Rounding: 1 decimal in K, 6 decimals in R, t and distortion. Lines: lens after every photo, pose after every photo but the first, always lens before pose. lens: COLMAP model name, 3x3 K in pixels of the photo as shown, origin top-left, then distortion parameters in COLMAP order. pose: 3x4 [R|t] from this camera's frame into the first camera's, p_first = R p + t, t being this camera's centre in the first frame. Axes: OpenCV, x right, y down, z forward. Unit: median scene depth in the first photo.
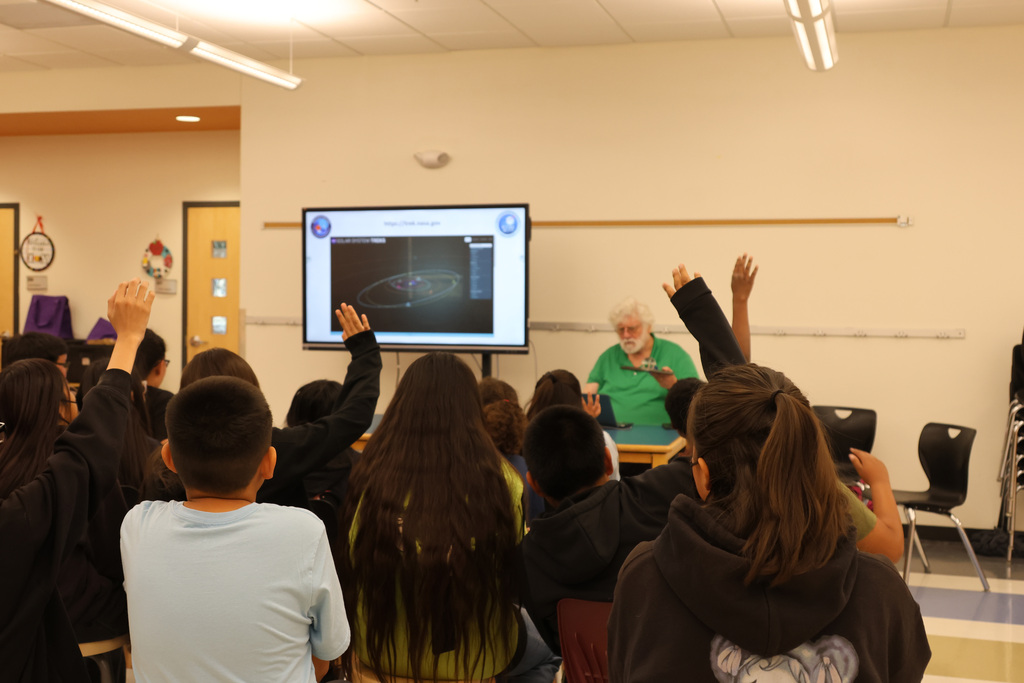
lens RADIAL K [[1235.7, 0, 512.3], [0, 1235.7, 340.4], [0, 0, 1]] dist [0.000061, 0.000000]
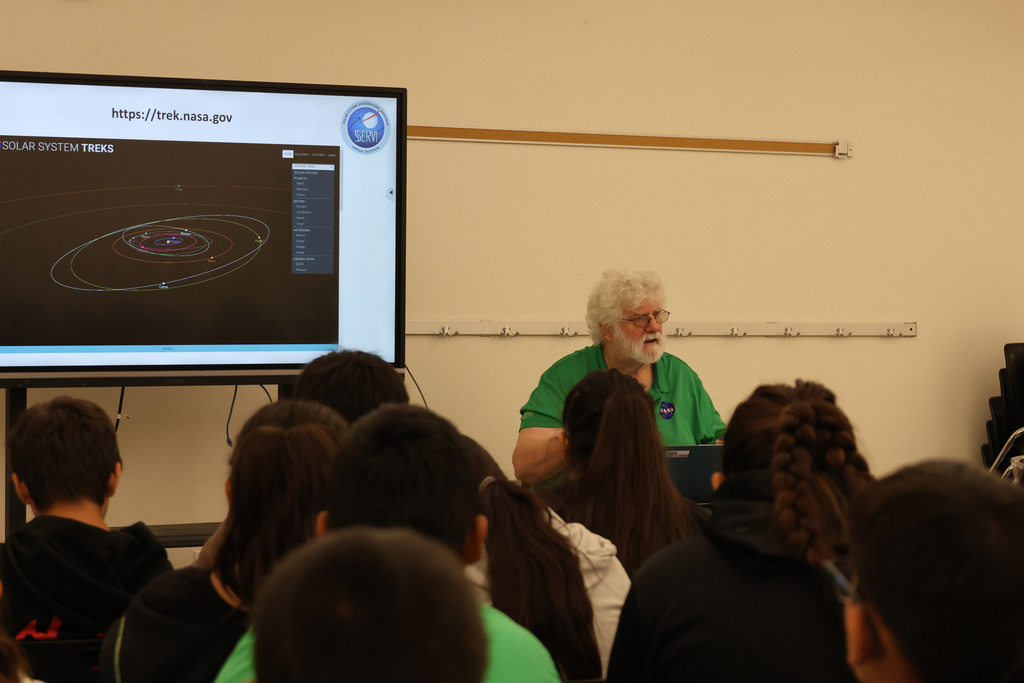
lens RADIAL K [[2489.7, 0, 512.0], [0, 2489.7, 340.8], [0, 0, 1]] dist [-0.062803, 0.000000]
pose [[0.691561, -0.018374, 0.722084, -0.700388], [0.018719, 0.999797, 0.007513, -0.012539], [-0.722076, 0.008321, 0.691764, 0.245821]]
